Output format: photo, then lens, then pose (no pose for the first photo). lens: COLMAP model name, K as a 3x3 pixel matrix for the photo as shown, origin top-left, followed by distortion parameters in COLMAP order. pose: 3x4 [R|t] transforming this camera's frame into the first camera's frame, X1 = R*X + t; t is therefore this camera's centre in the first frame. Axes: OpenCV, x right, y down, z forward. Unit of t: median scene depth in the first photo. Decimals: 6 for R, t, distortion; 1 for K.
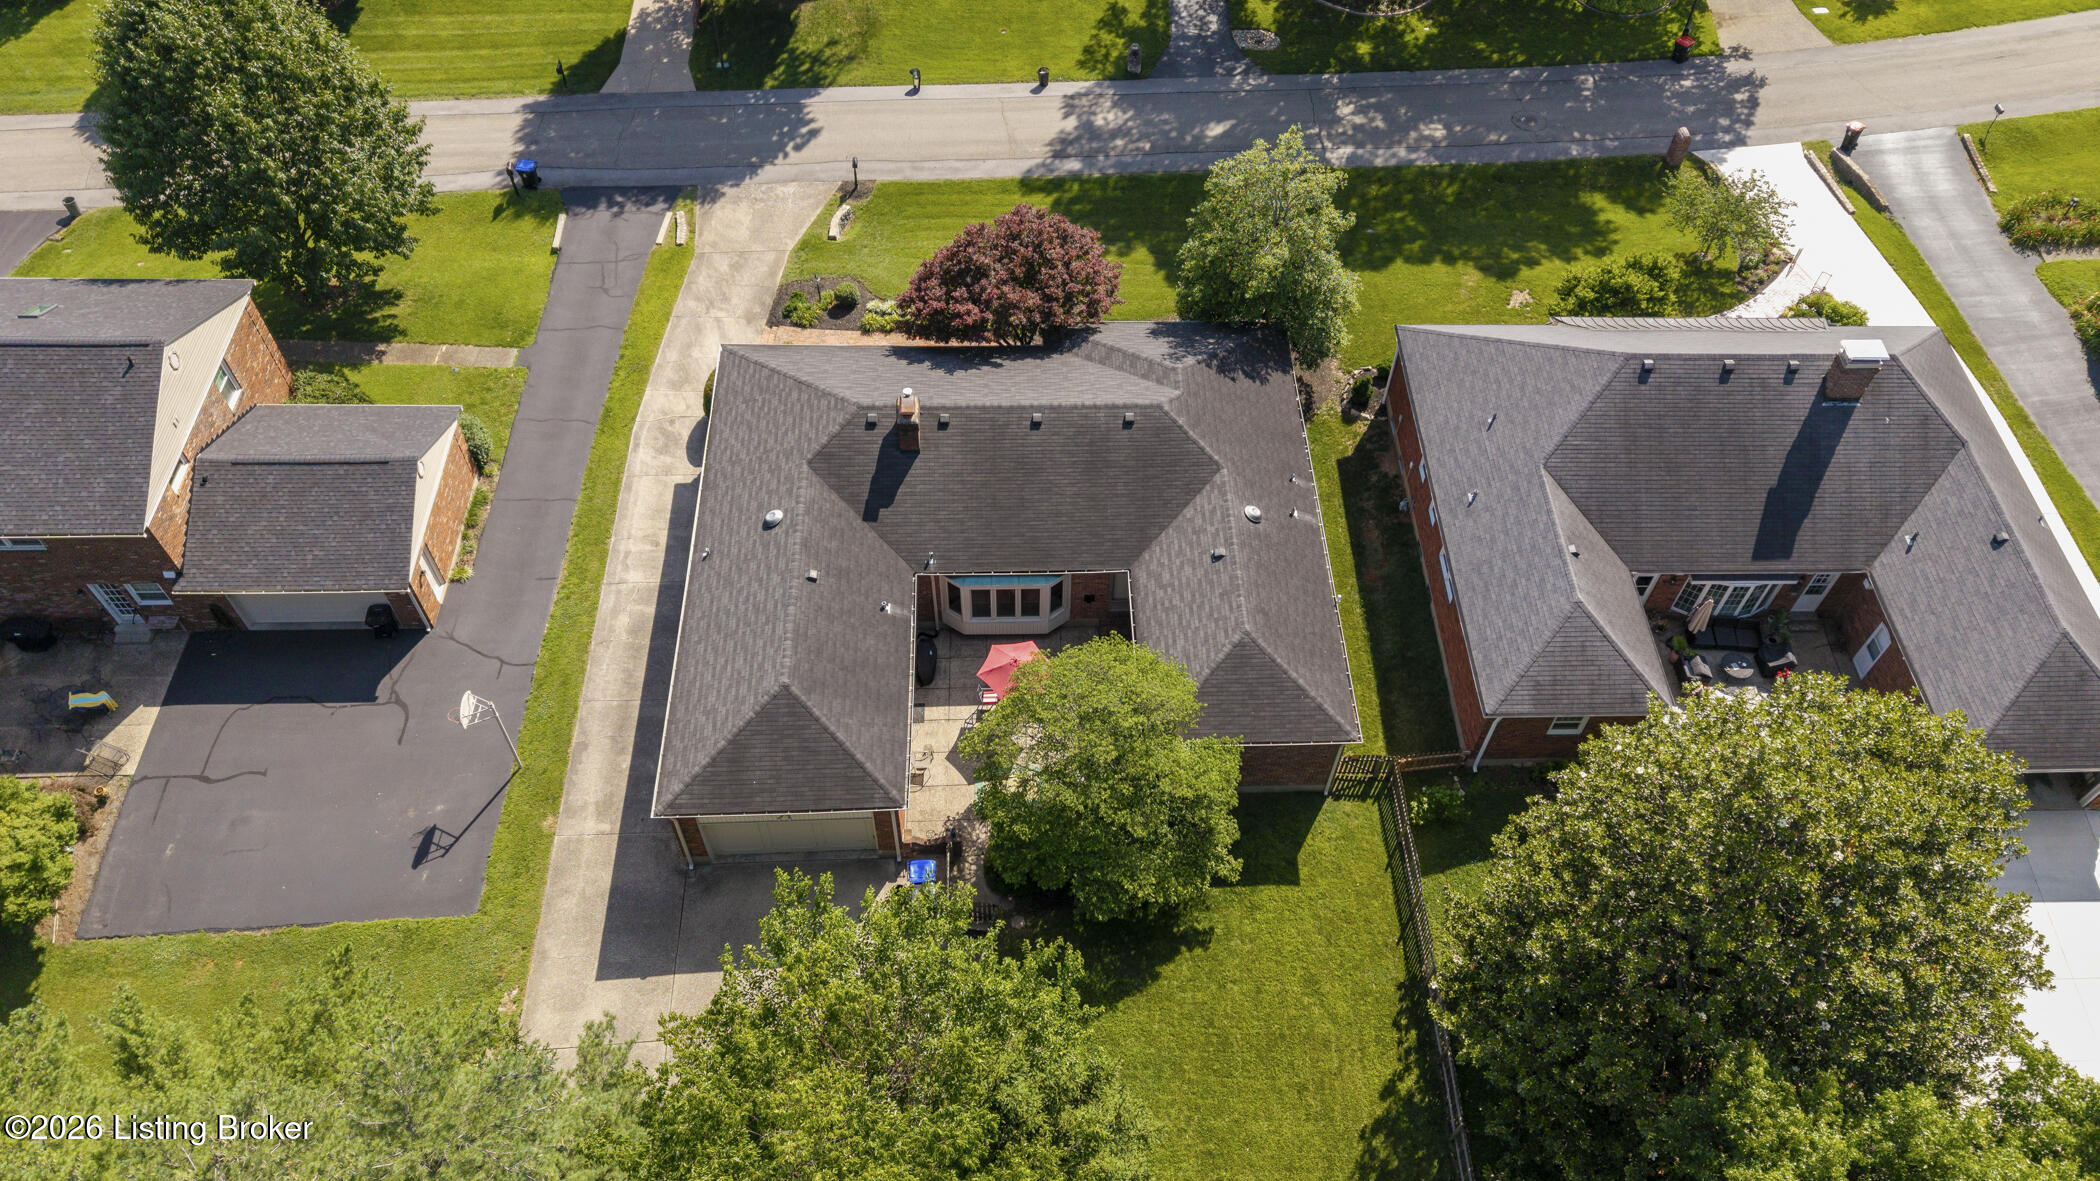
lens RADIAL K [[1545.4, 0, 1154.4], [0, 1545.4, 592.8], [0, 0, 1]] dist [-0.009687, -0.003689]
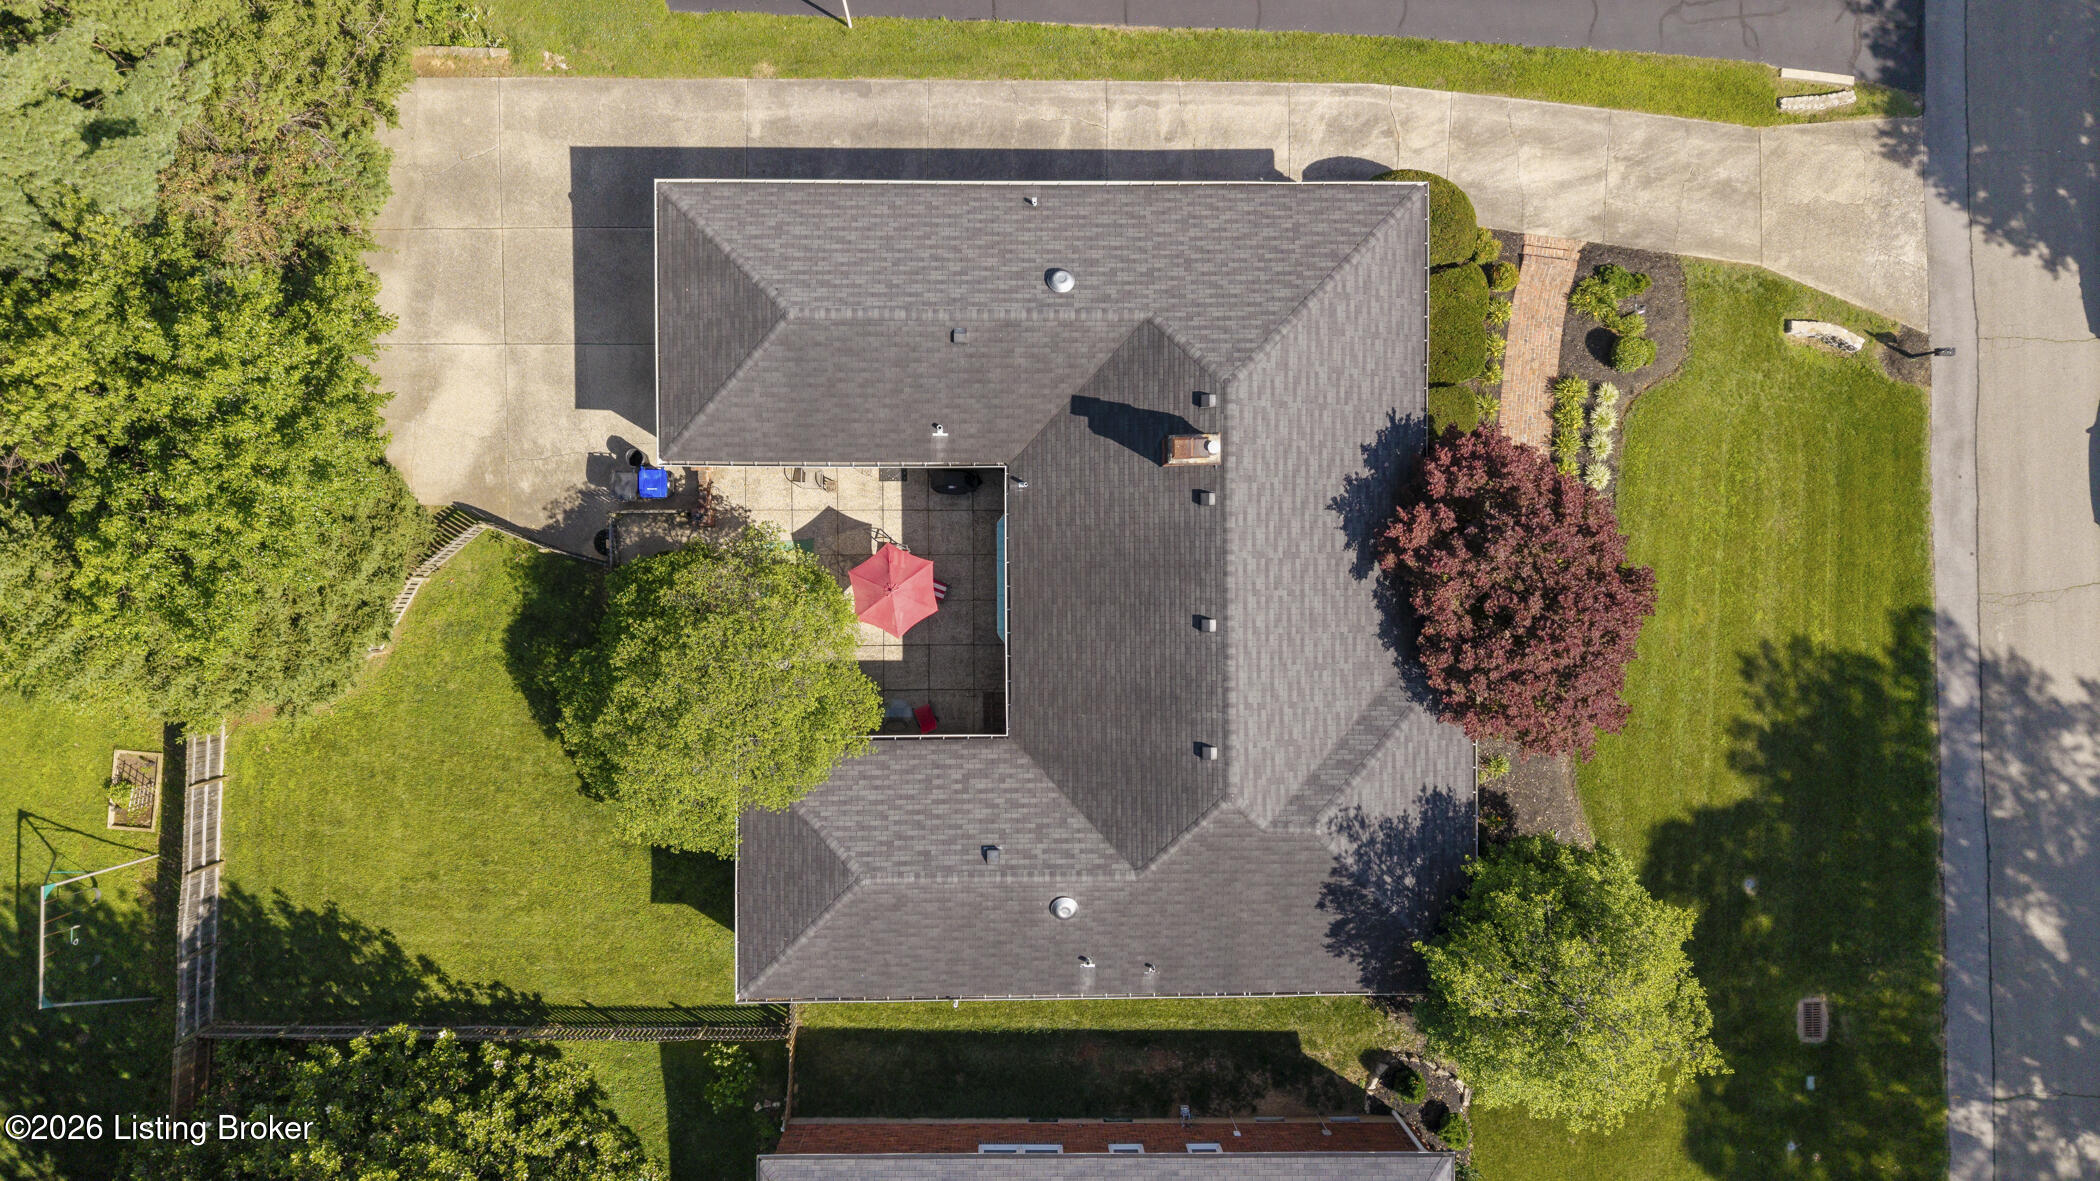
lens RADIAL K [[1545.4, 0, 1154.4], [0, 1545.4, 592.8], [0, 0, 1]] dist [-0.009687, -0.003689]
pose [[-0.066301, 0.996113, -0.057990, -0.046974], [-0.804181, -0.018940, 0.594083, -0.518266], [0.590676, 0.086023, 0.802311, 0.398897]]
